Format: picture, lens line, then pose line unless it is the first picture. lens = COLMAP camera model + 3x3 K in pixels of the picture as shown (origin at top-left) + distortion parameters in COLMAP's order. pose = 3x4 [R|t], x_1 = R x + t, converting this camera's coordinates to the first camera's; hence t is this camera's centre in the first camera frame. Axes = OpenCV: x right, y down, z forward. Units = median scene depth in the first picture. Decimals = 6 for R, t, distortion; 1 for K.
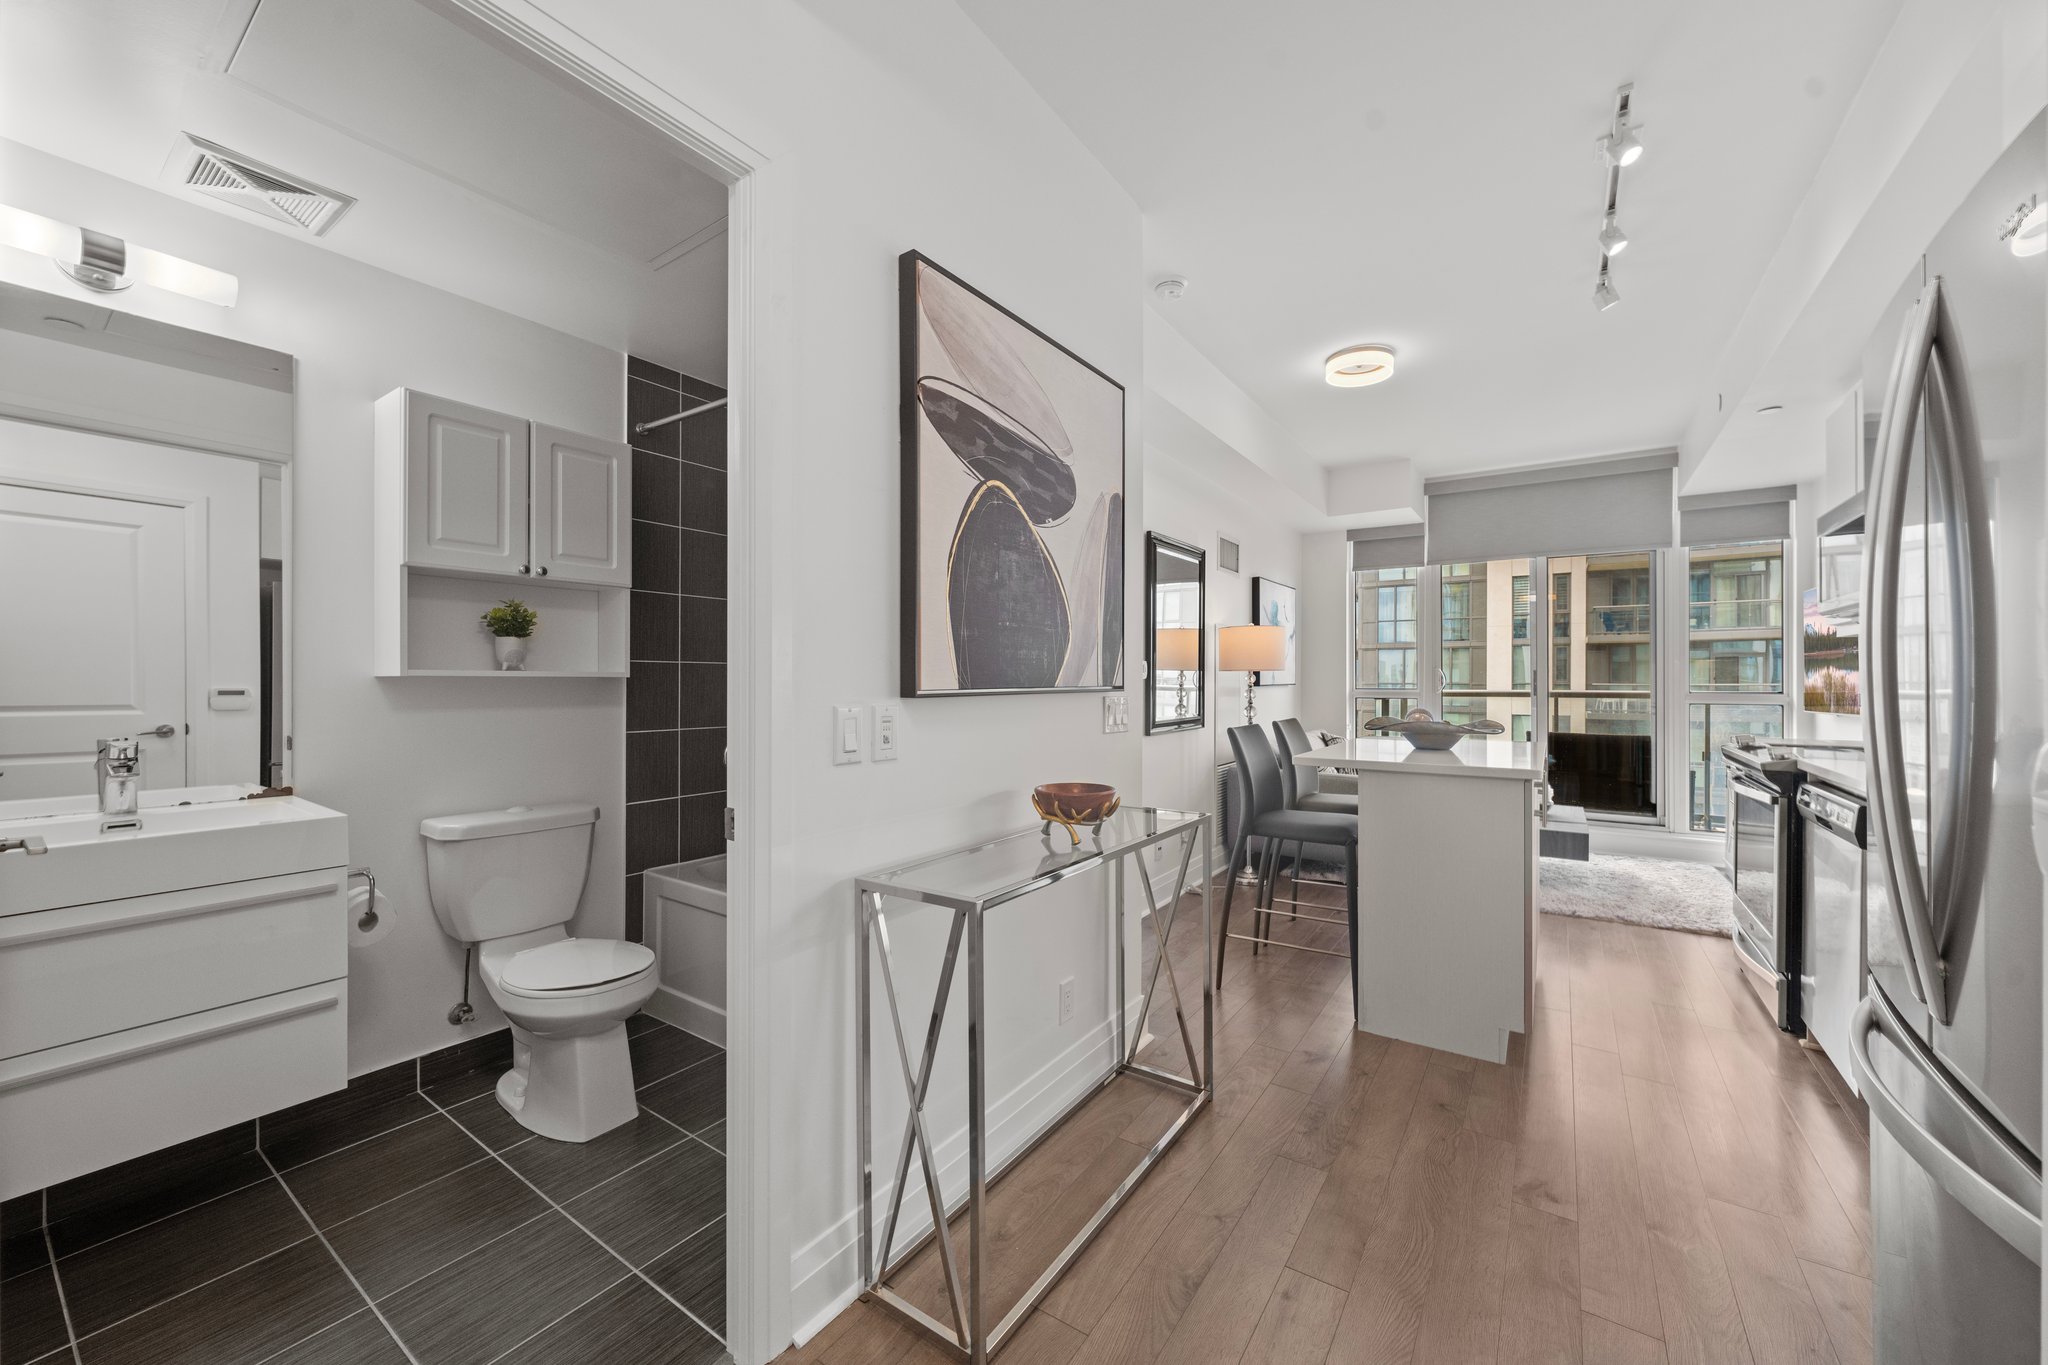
lens RADIAL K [[792.1, 0, 1021.5], [0, 792.1, 683.1], [0, 0, 1]] dist [-0.002978, 0.000726]
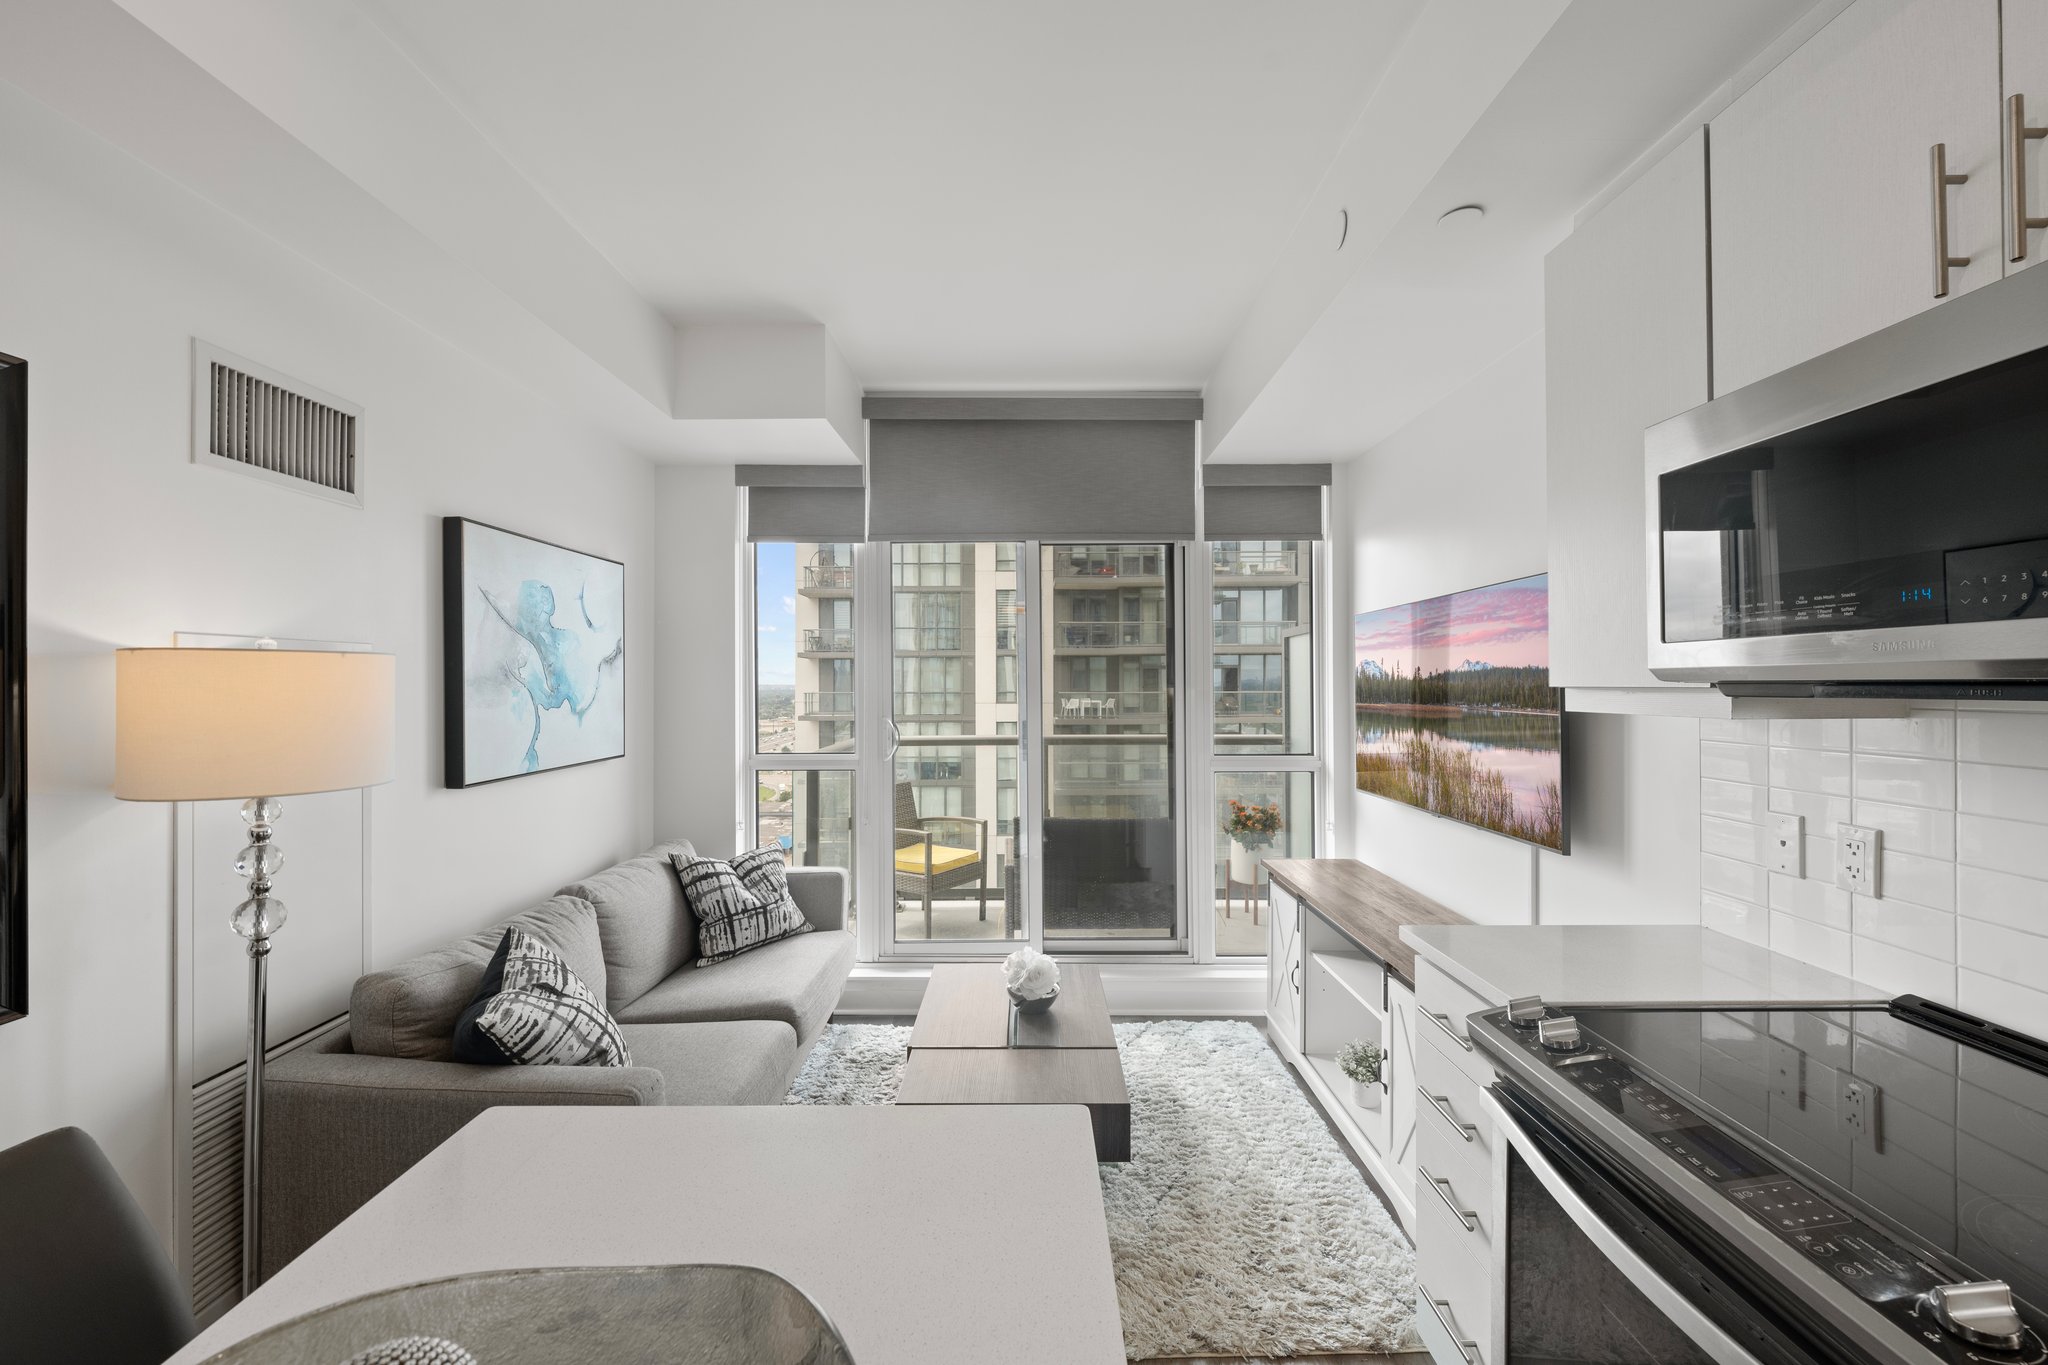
lens RADIAL K [[792.1, 0, 1035.7], [0, 792.1, 678.9], [0, 0, 1]] dist [-0.002978, 0.000726]
pose [[0.823055, -0.001823, 0.567958, 0.437325], [0.006622, 0.999958, -0.006386, -0.065979], [-0.567923, 0.009017, 0.823032, 0.697589]]
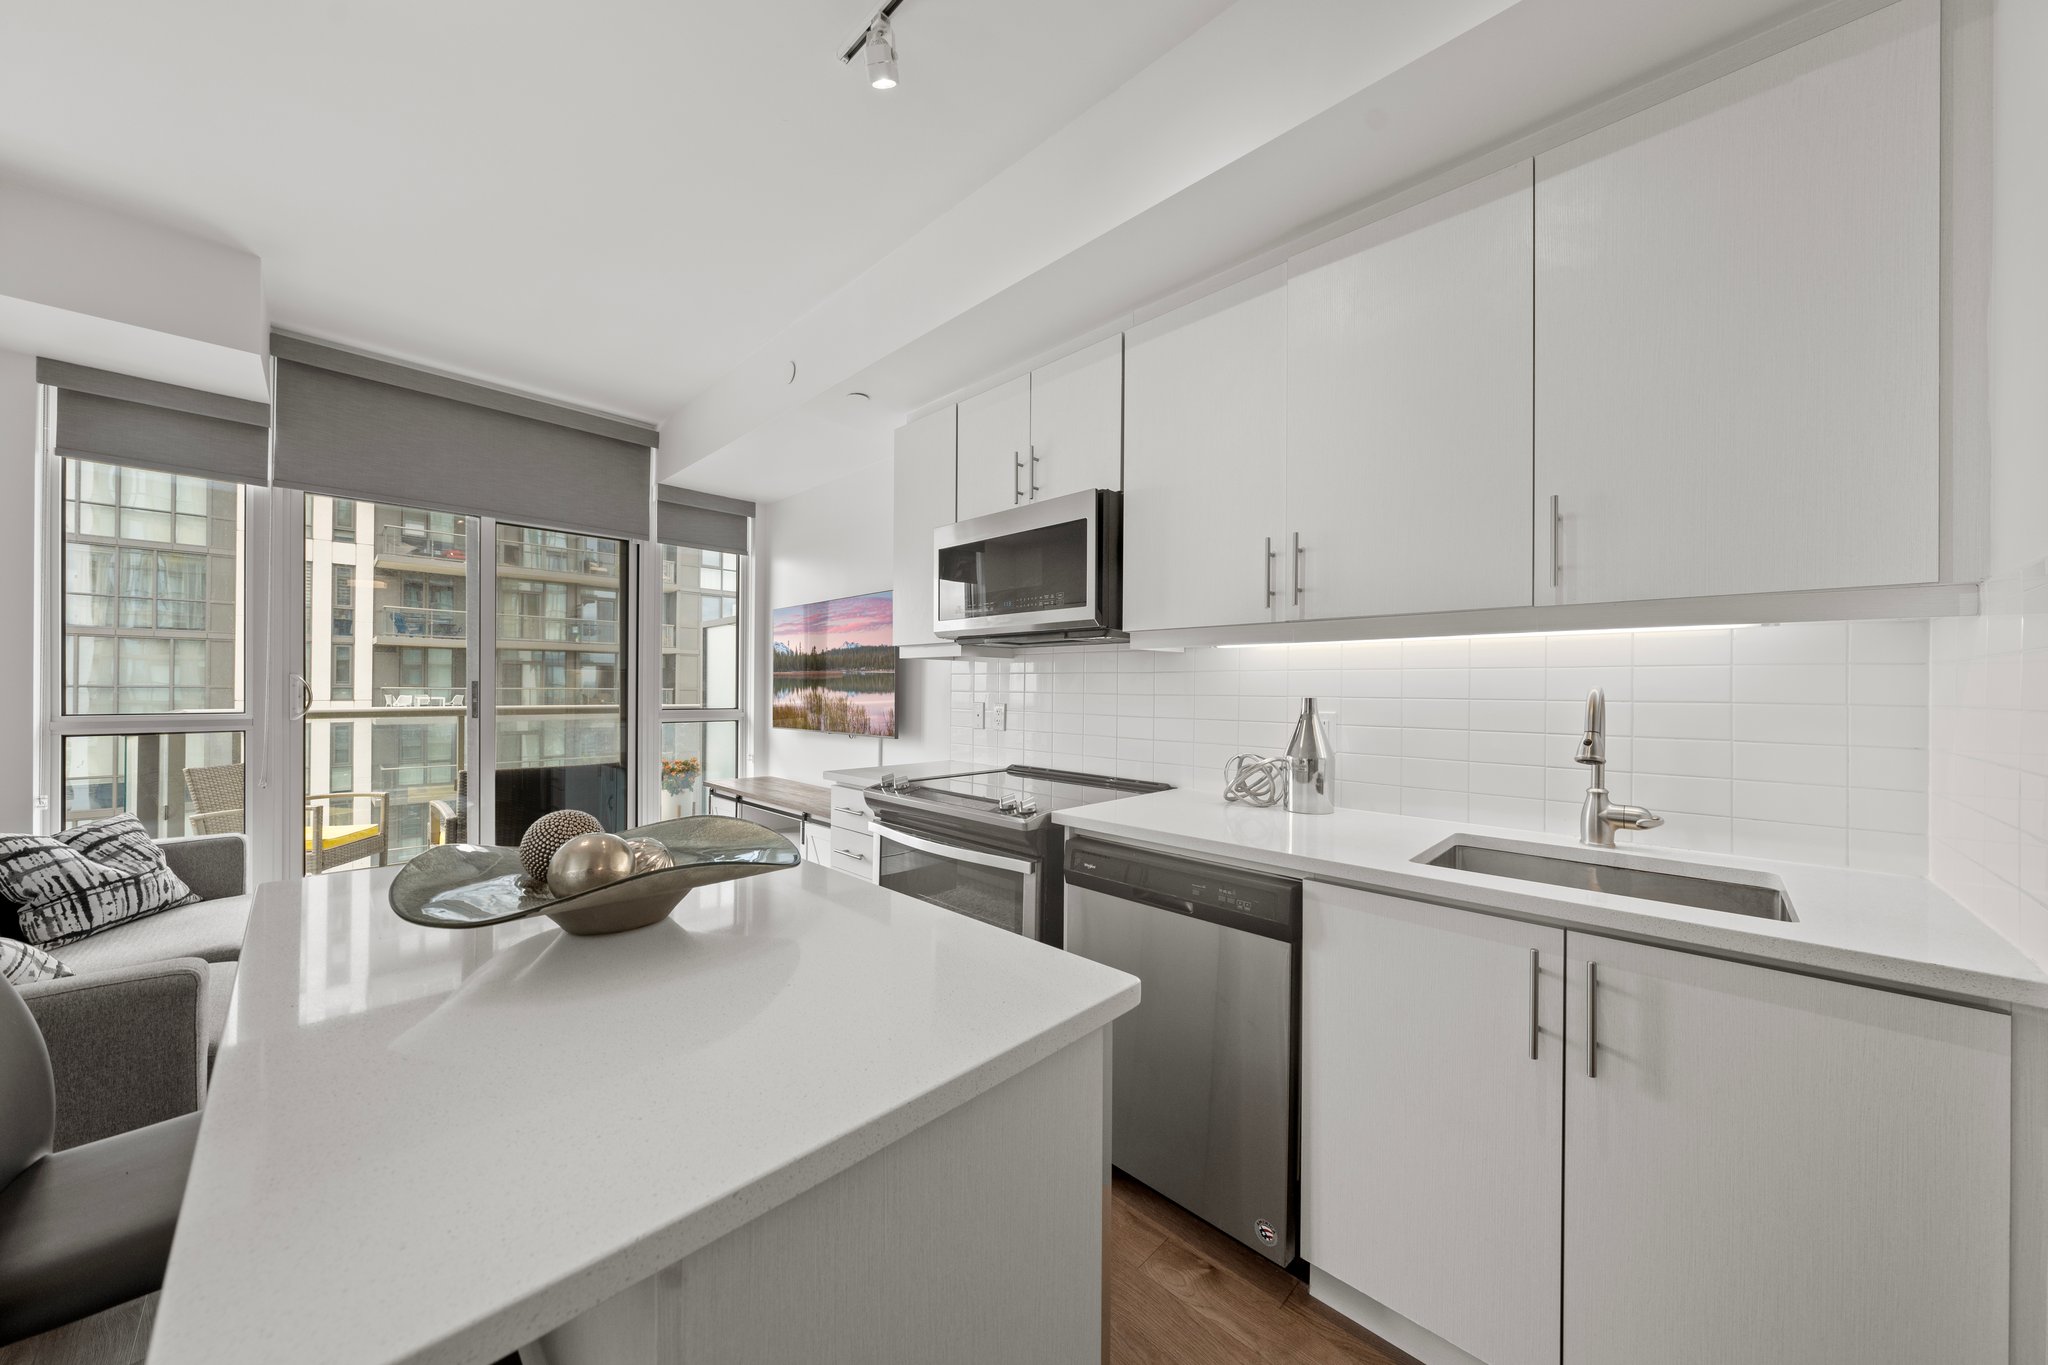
lens RADIAL K [[702.0, 0, 1028.4], [0, 702.0, 690.5], [0, 0, 1]] dist [-0.004694, 0.000790]
pose [[0.168986, -0.001055, 0.985618, 0.192075], [-0.007299, 0.999971, 0.002322, -0.019250], [-0.985592, -0.007586, 0.168973, 0.621570]]
